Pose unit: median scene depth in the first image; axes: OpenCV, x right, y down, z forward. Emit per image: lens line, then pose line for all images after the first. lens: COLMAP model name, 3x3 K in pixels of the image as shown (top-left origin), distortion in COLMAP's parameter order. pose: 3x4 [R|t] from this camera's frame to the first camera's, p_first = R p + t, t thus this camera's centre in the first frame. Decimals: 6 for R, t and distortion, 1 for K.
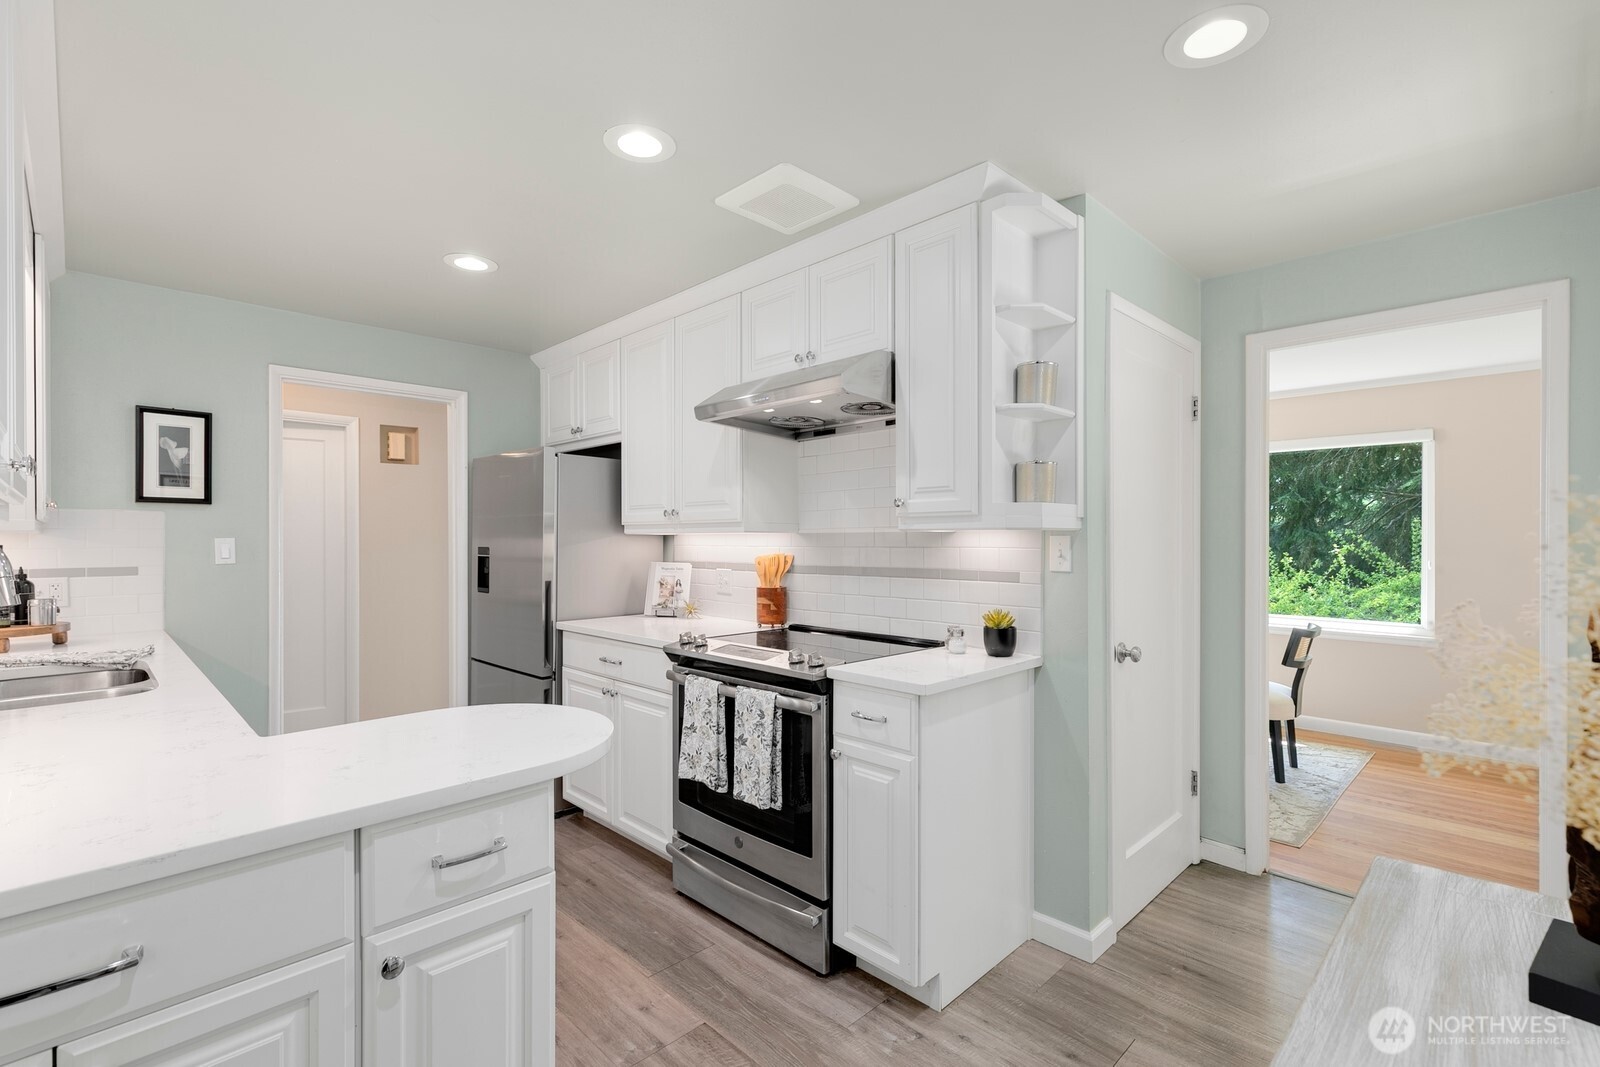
lens RADIAL K [[720.4, 0, 799.8], [0, 720.4, 542.3], [0, 0, 1]] dist [0.032437, -0.023804]
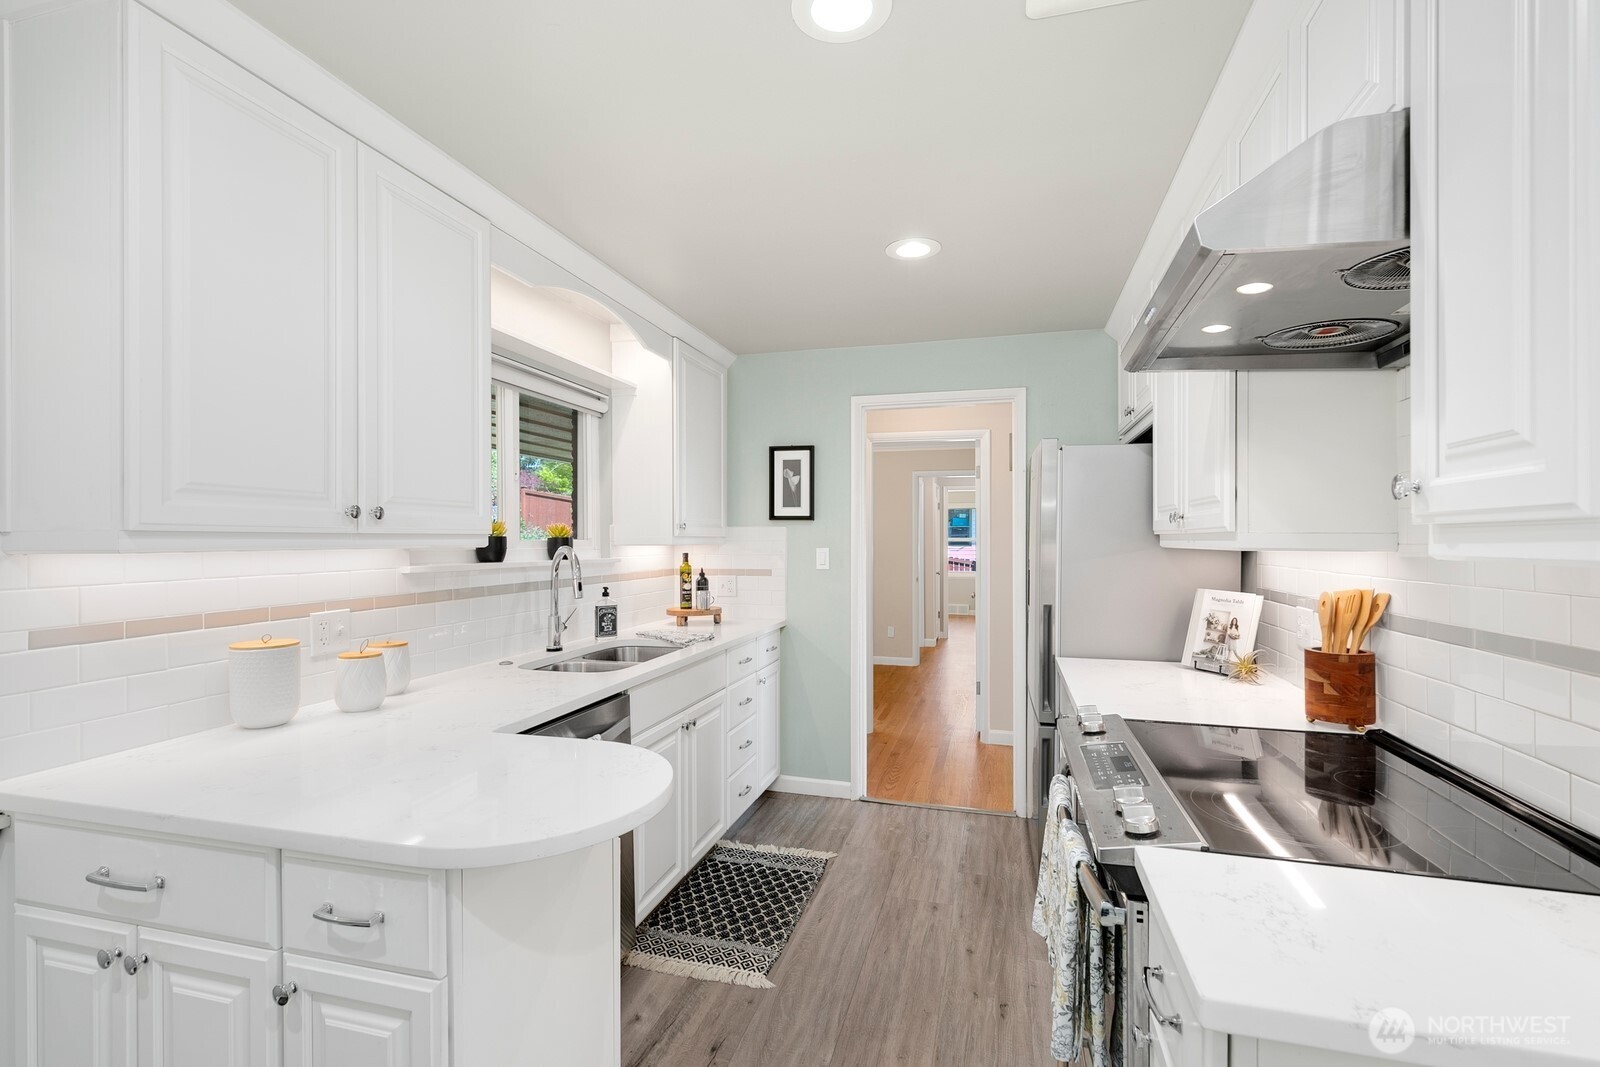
lens RADIAL K [[720.4, 0, 799.8], [0, 720.4, 542.3], [0, 0, 1]] dist [0.032437, -0.023804]
pose [[0.498753, 0.004970, -0.866730, 0.233642], [-0.006284, 0.999978, 0.002118, -0.017876], [0.866721, 0.004390, 0.498773, 0.386704]]
